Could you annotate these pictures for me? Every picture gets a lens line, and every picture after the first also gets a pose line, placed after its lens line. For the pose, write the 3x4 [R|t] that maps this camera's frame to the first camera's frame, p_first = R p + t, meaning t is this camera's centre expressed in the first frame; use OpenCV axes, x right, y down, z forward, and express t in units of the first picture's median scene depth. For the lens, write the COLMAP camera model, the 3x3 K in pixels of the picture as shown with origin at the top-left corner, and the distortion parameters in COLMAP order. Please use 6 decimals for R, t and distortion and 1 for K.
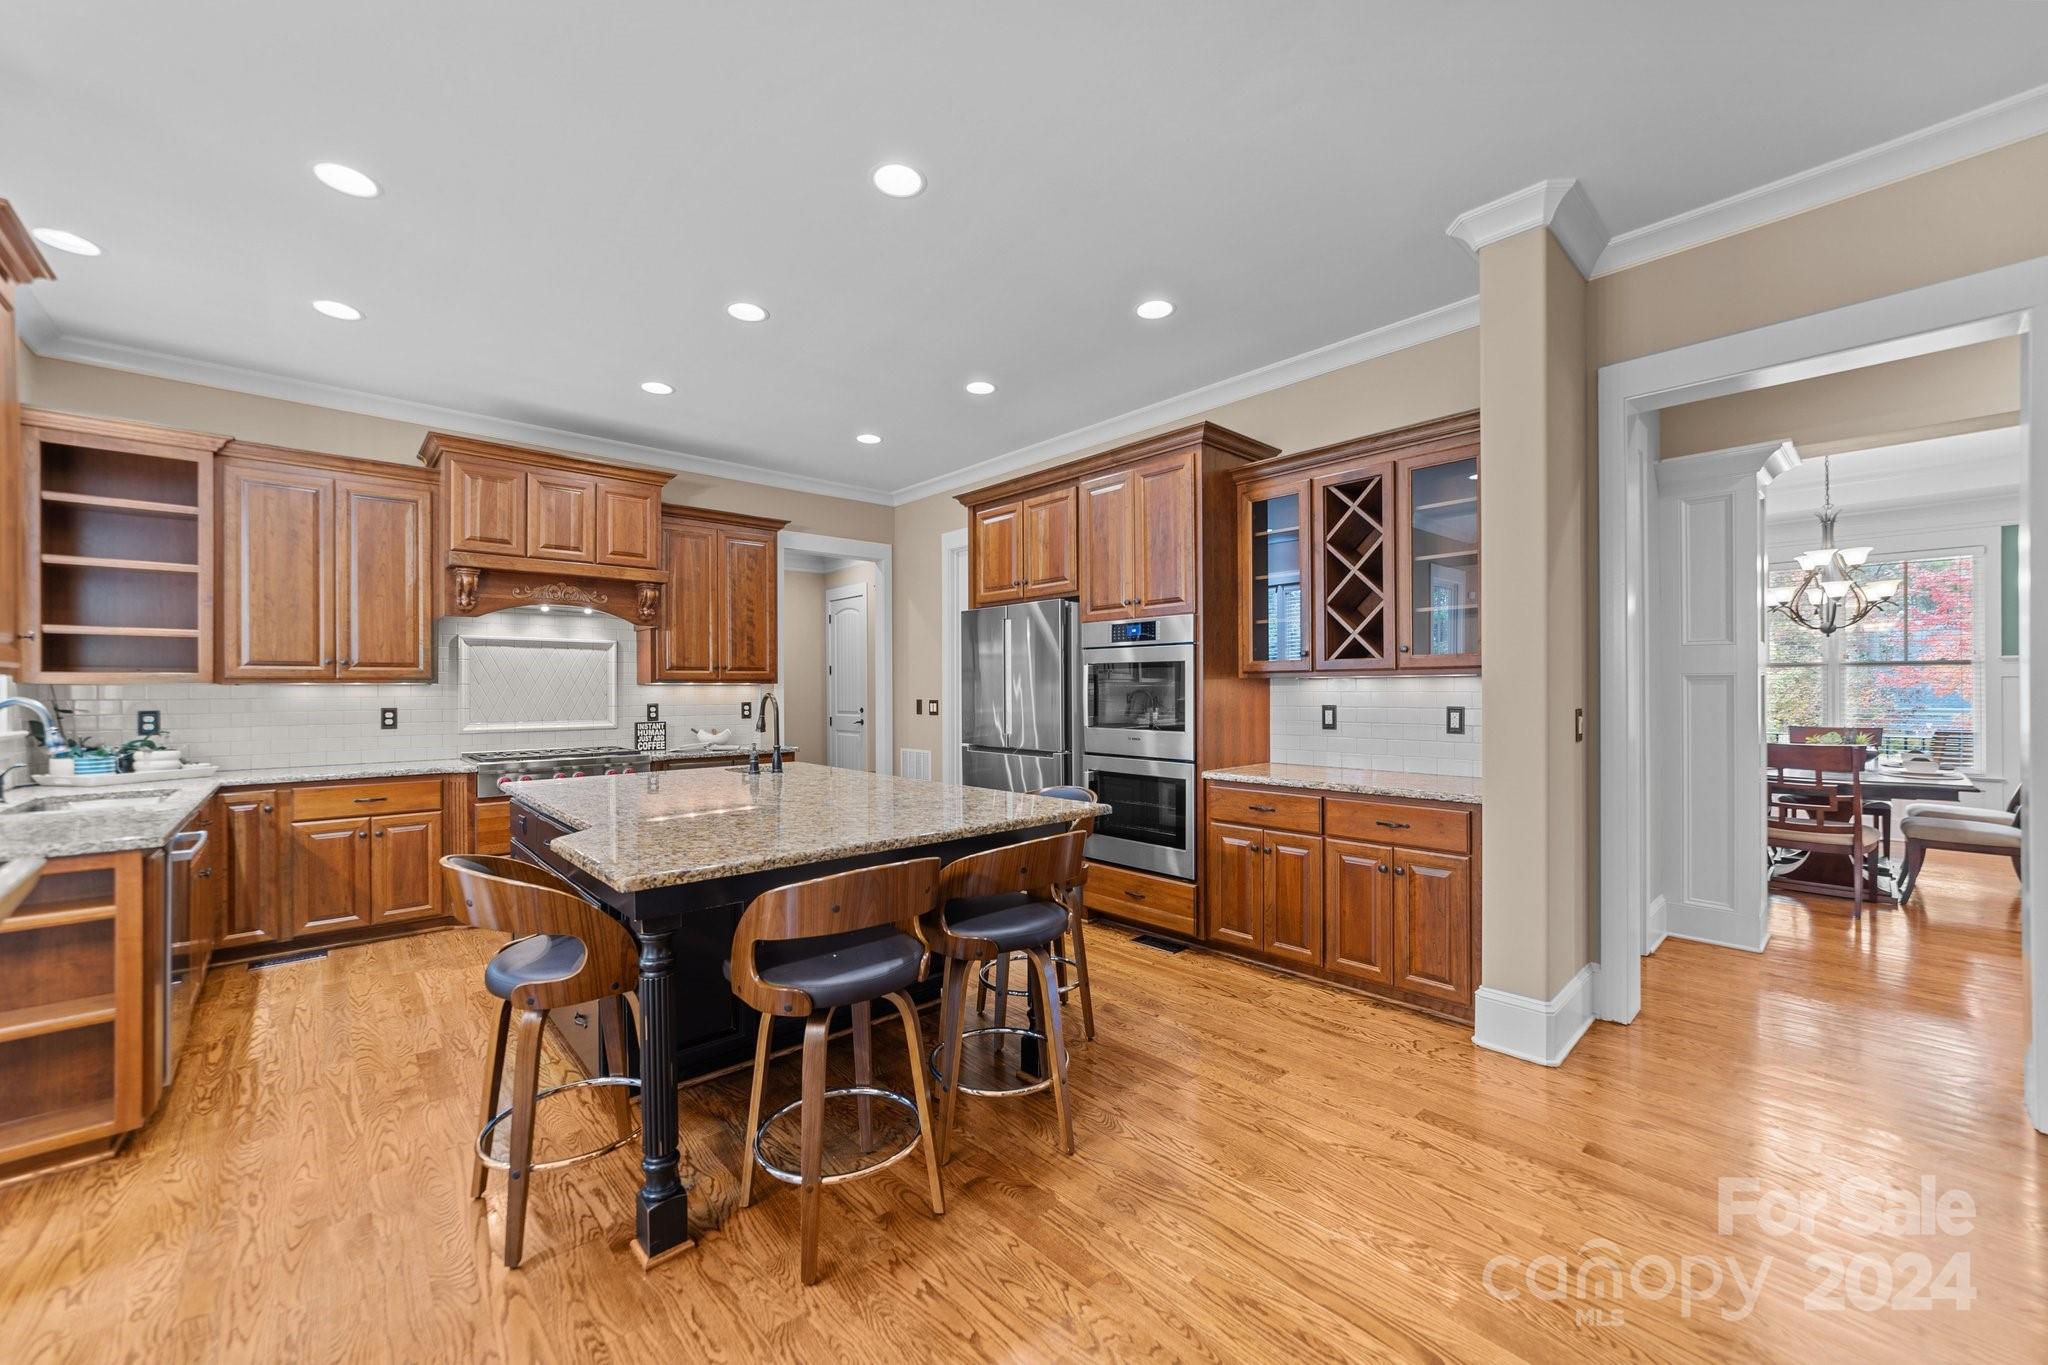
lens RADIAL K [[789.8, 0, 1021.6], [0, 789.8, 686.3], [0, 0, 1]] dist [-0.015242, 0.003786]
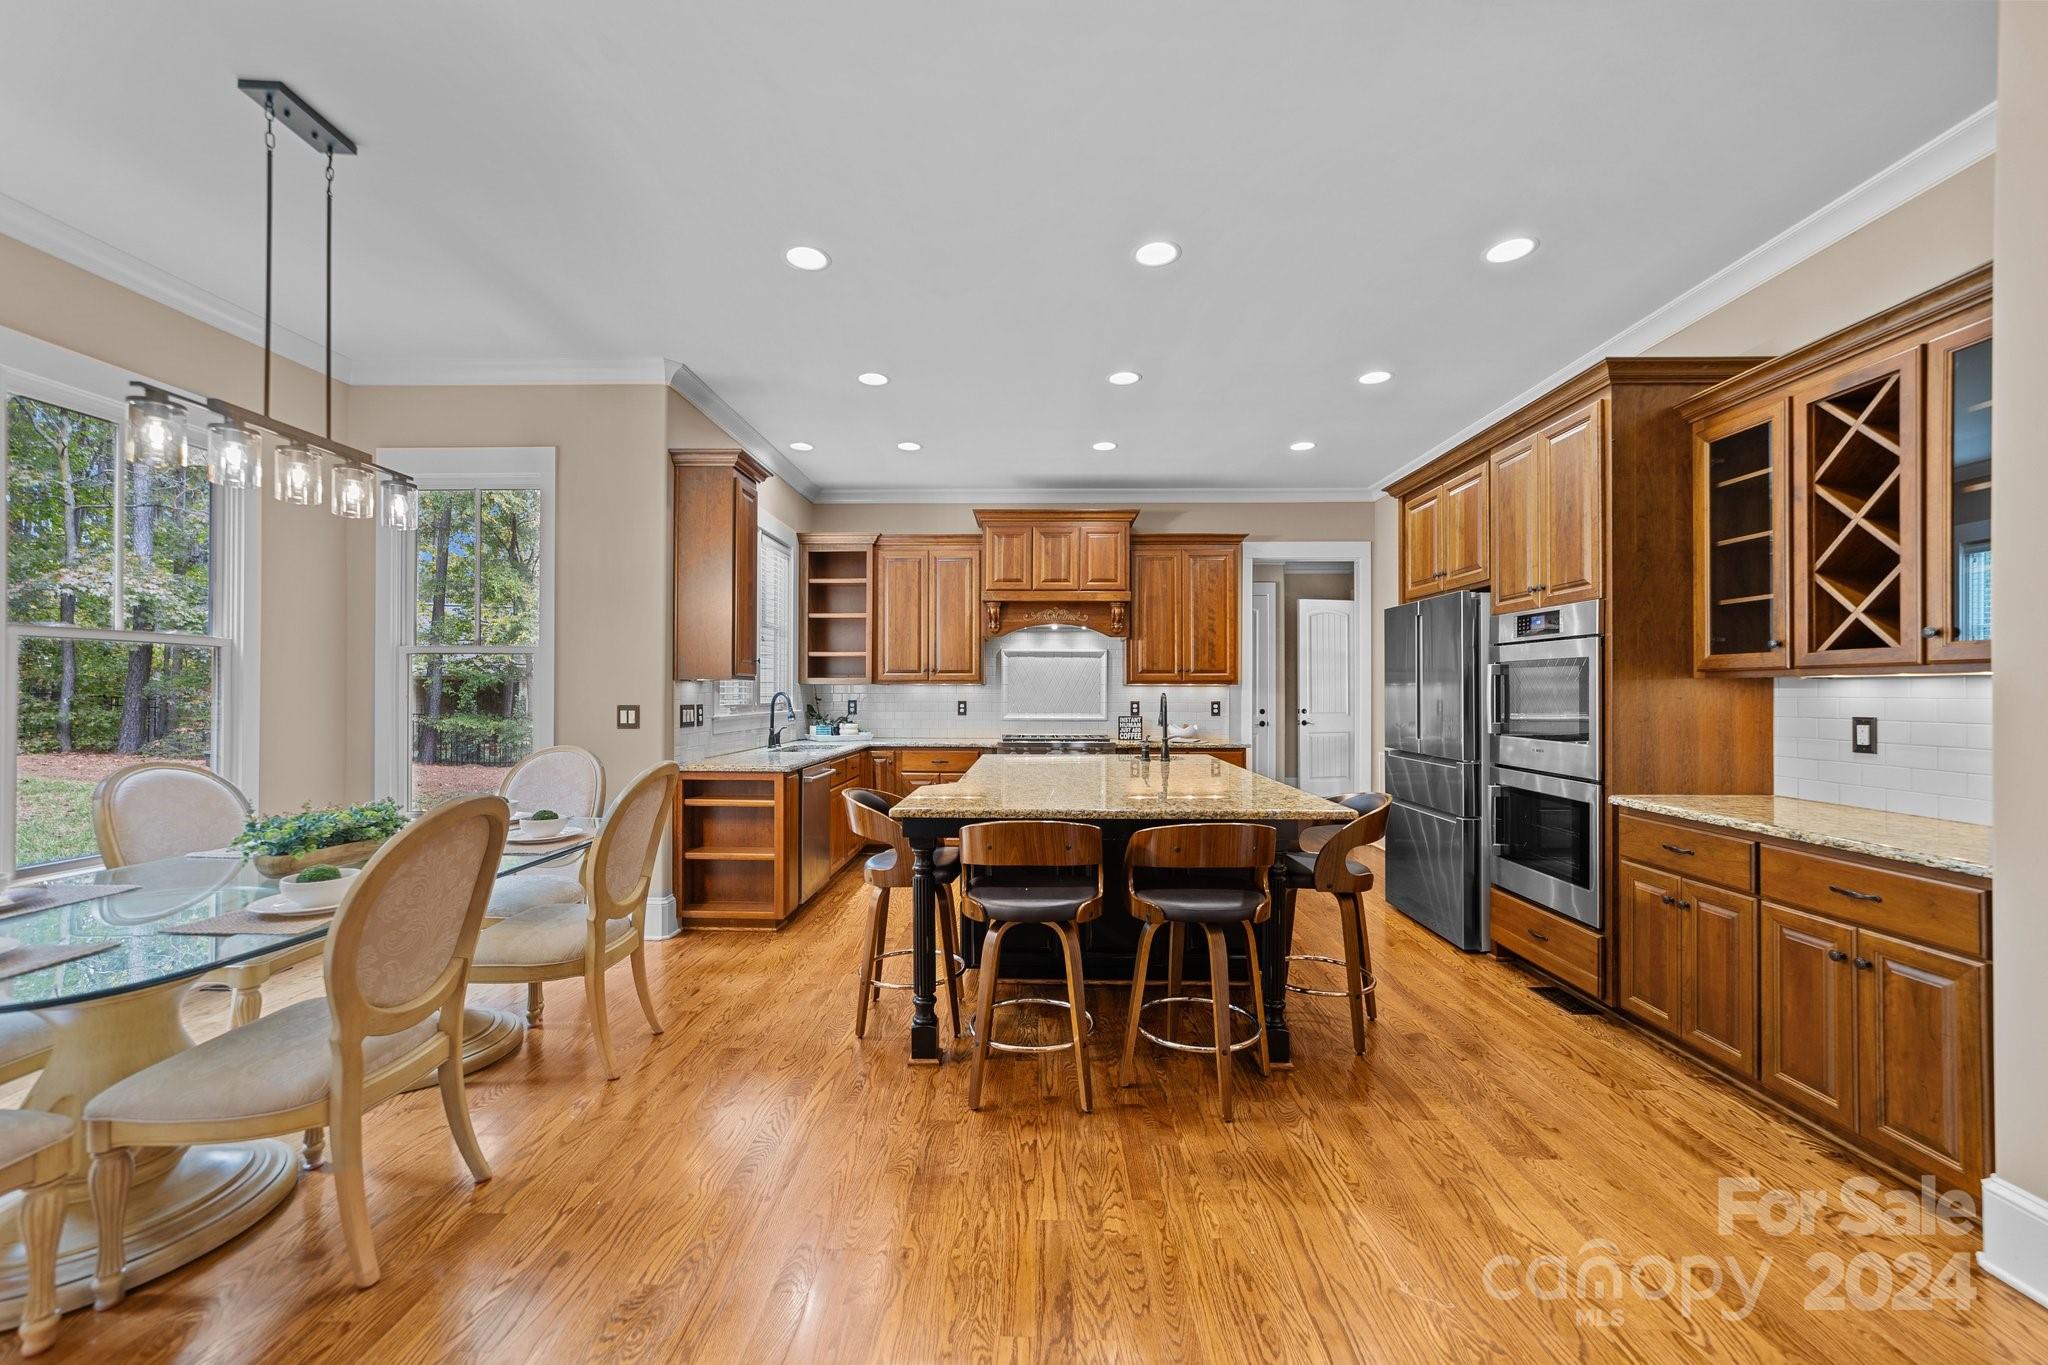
lens RADIAL K [[789.8, 0, 1023.7], [0, 789.8, 683.8], [0, 0, 1]] dist [-0.015242, 0.003786]
pose [[0.720363, 0.000383, -0.693597, 0.350168], [-0.003509, 0.999989, -0.003092, -0.000256], [0.693588, 0.004661, 0.720356, 0.016275]]
